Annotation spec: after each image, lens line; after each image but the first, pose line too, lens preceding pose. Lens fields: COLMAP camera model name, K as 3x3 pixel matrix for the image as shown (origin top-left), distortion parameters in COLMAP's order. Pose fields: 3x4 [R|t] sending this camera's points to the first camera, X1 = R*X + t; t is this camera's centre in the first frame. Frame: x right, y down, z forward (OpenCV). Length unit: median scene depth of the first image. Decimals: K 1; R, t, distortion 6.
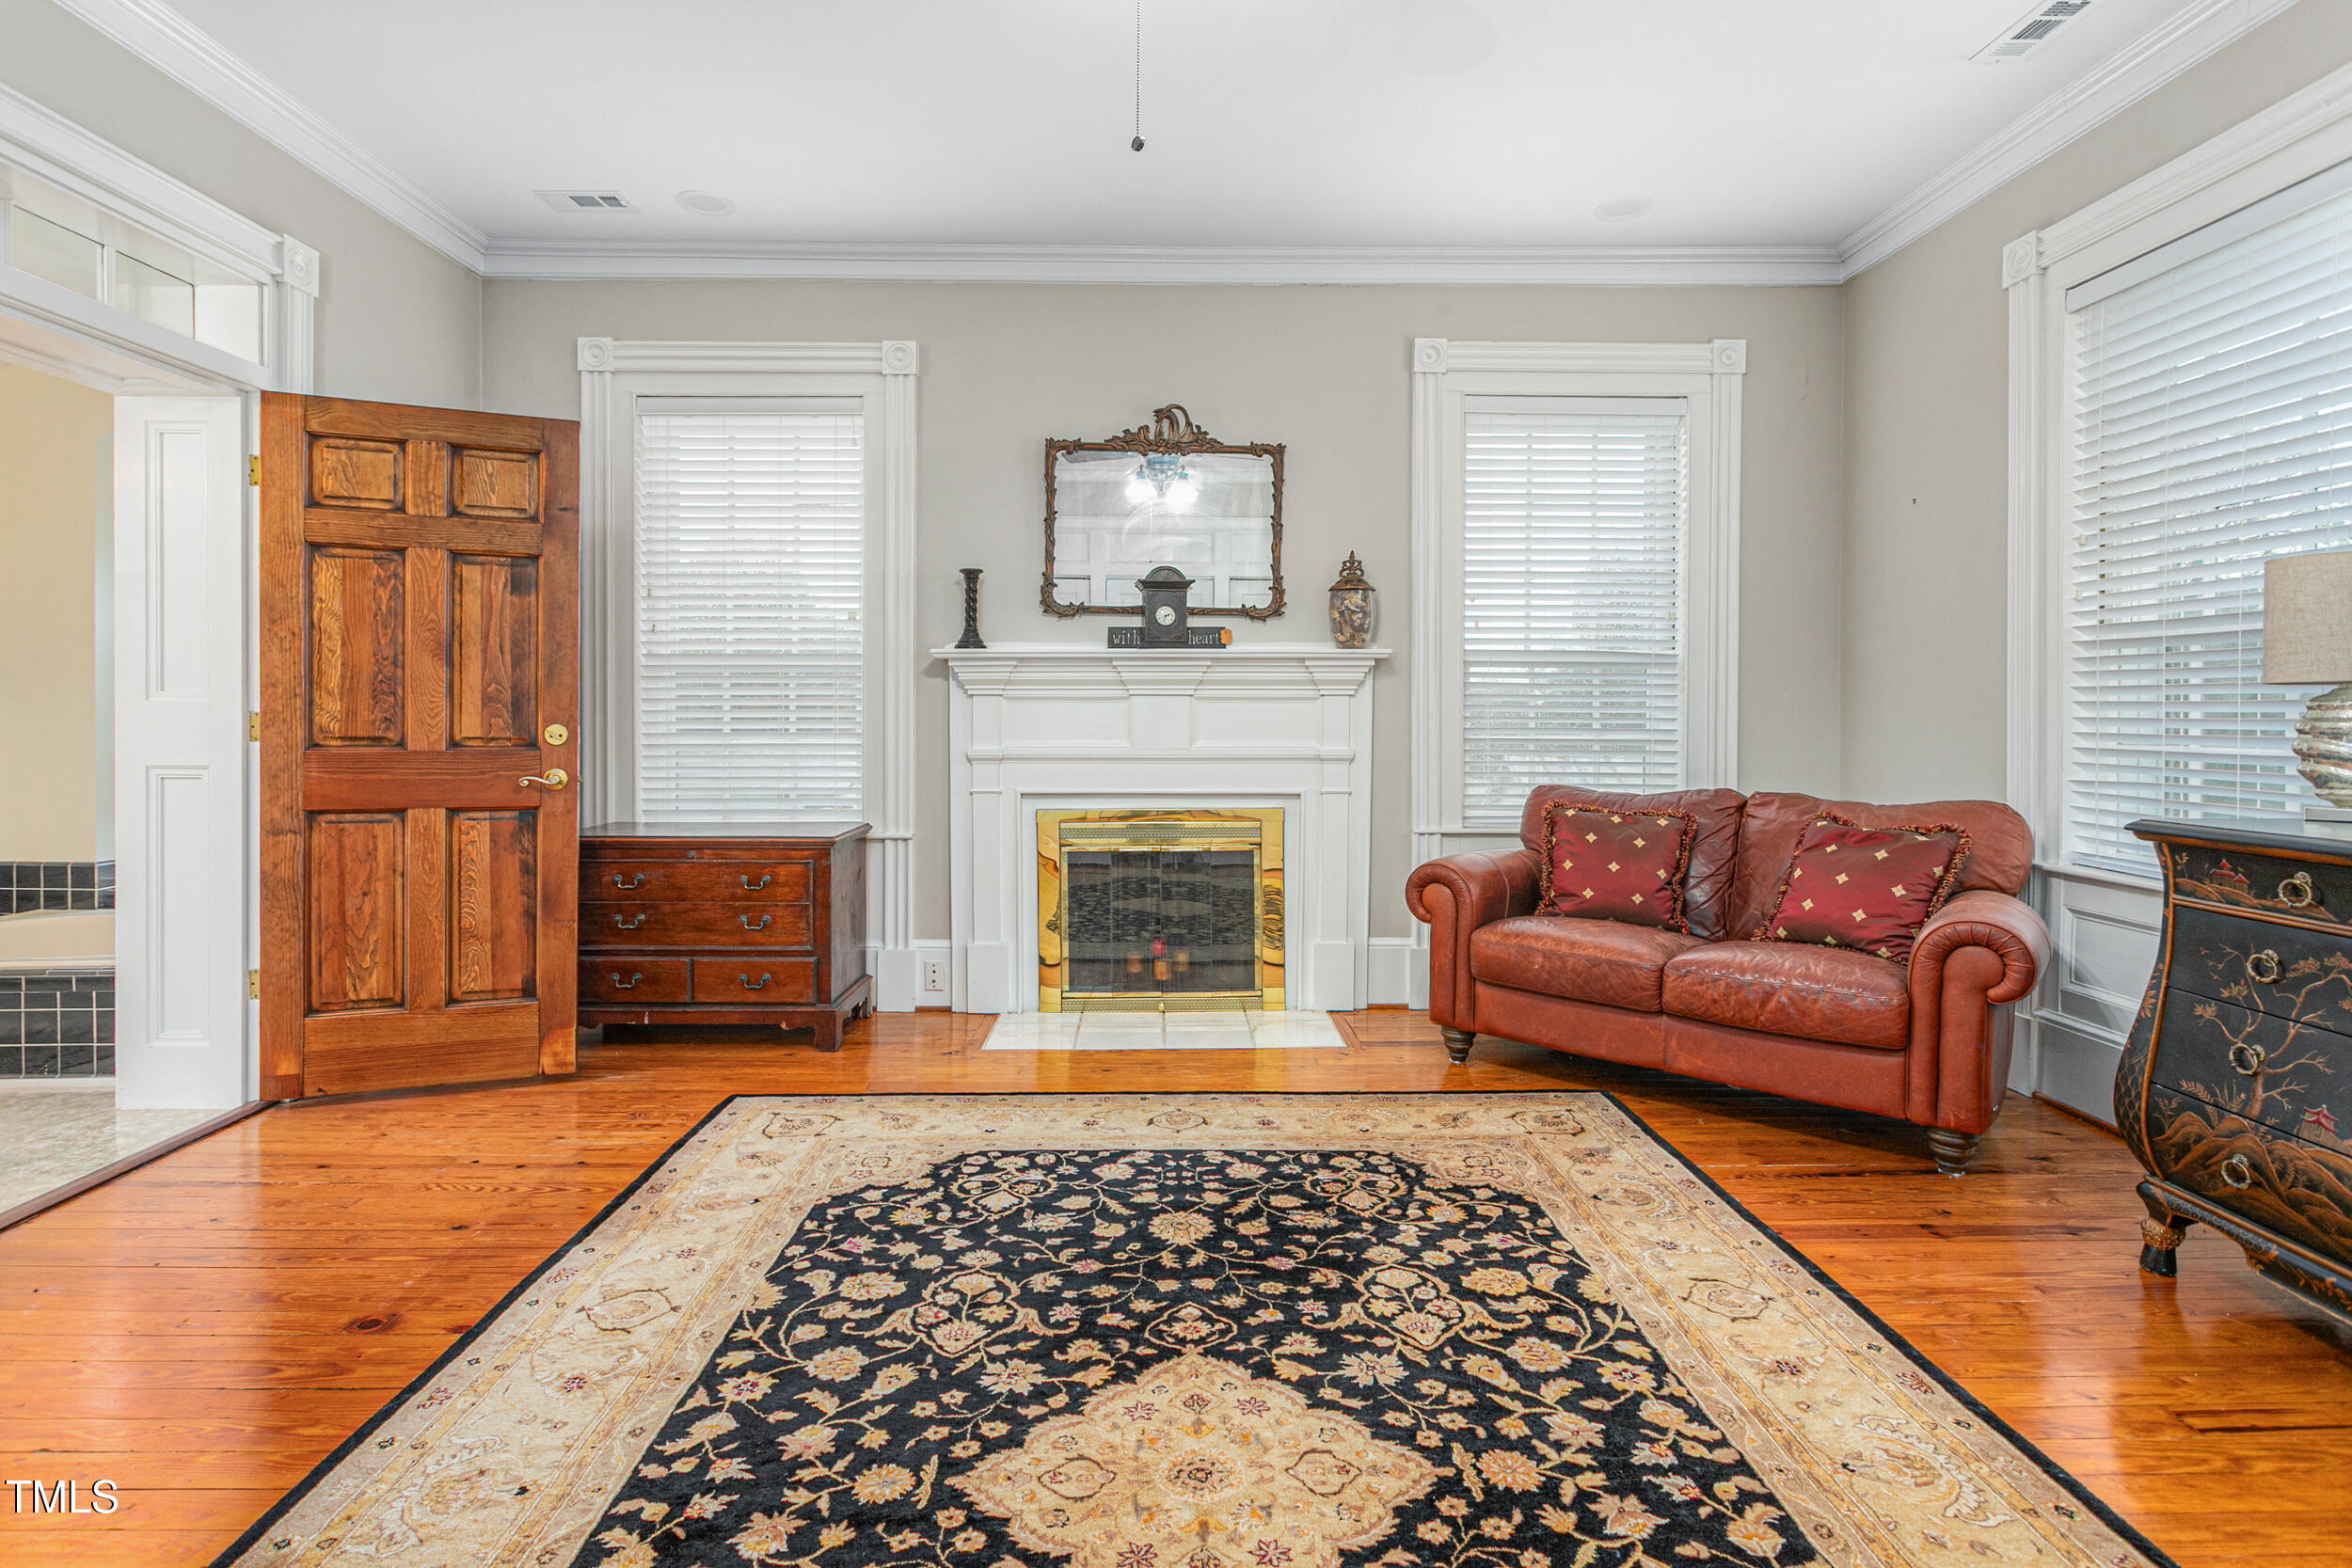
lens RADIAL K [[1131.5, 0, 1169.2], [0, 1131.5, 706.0], [0, 0, 1]] dist [0.000068, 0.000076]
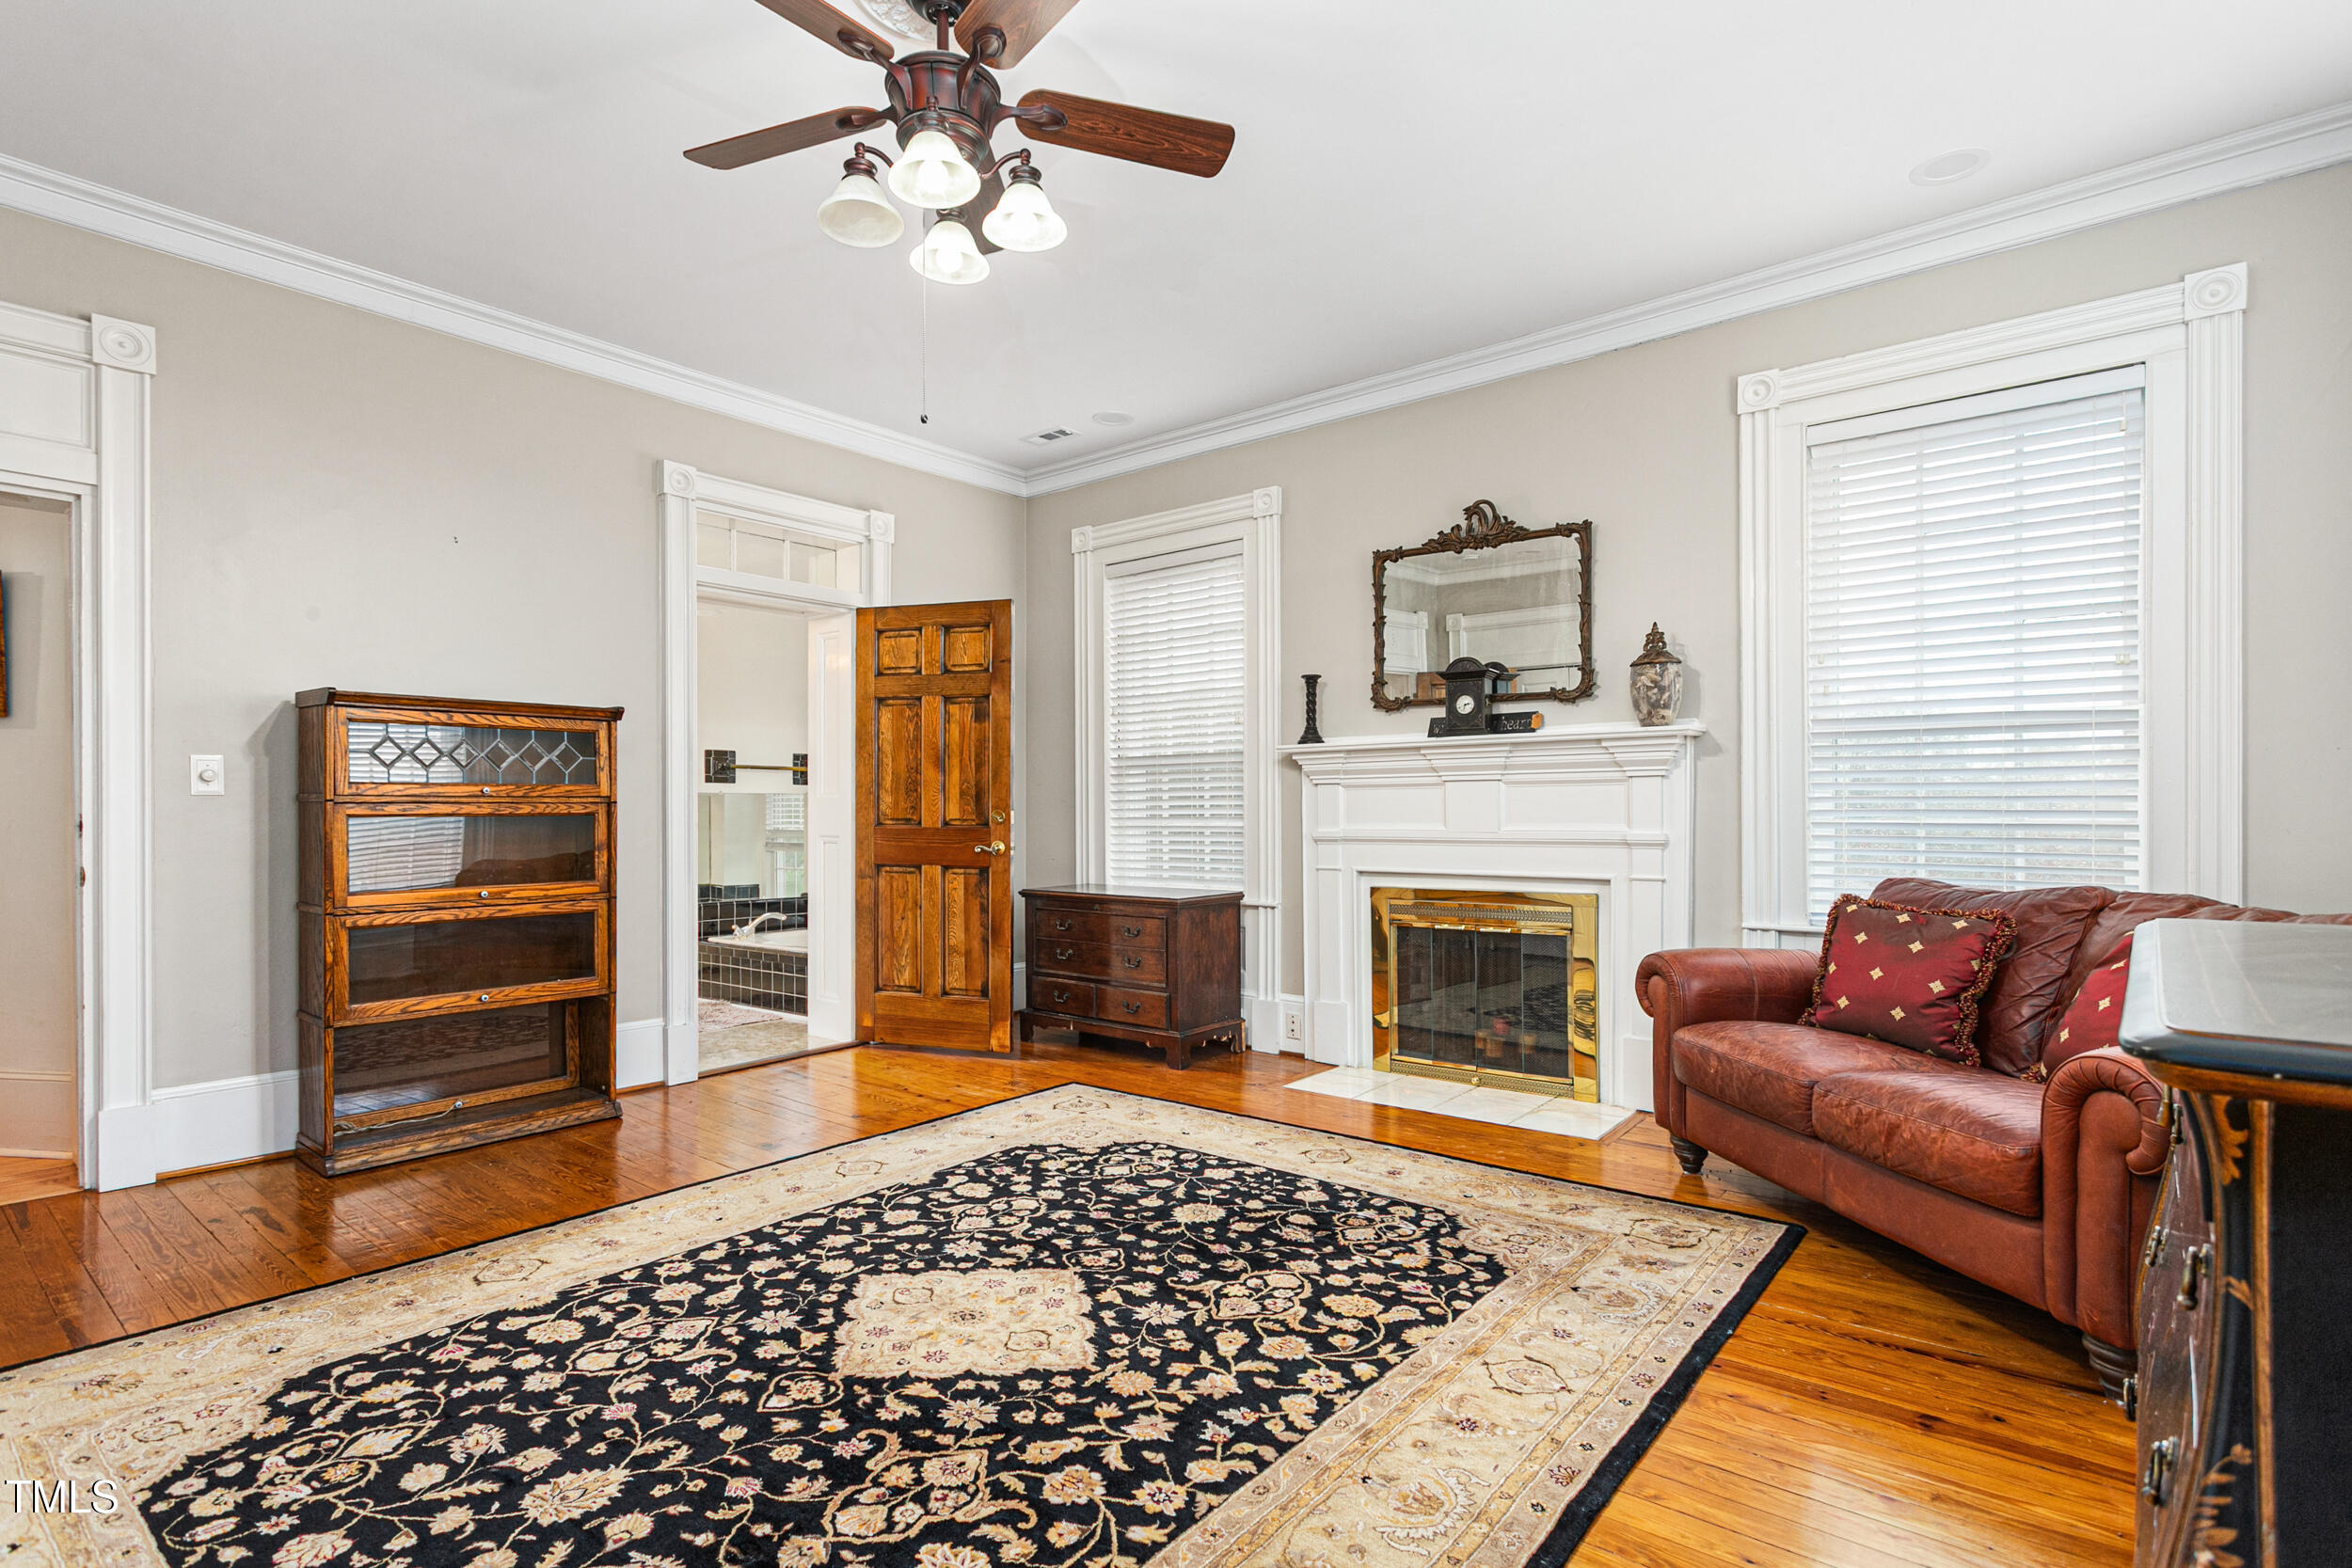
lens RADIAL K [[1131.5, 0, 1153.2], [0, 1131.5, 785.5], [0, 0, 1]] dist [0.000068, 0.000076]
pose [[0.765421, -0.020203, -0.643213, 0.562555], [0.011275, 0.999775, -0.017986, 0.013516], [0.643432, 0.006515, 0.765476, 0.019082]]
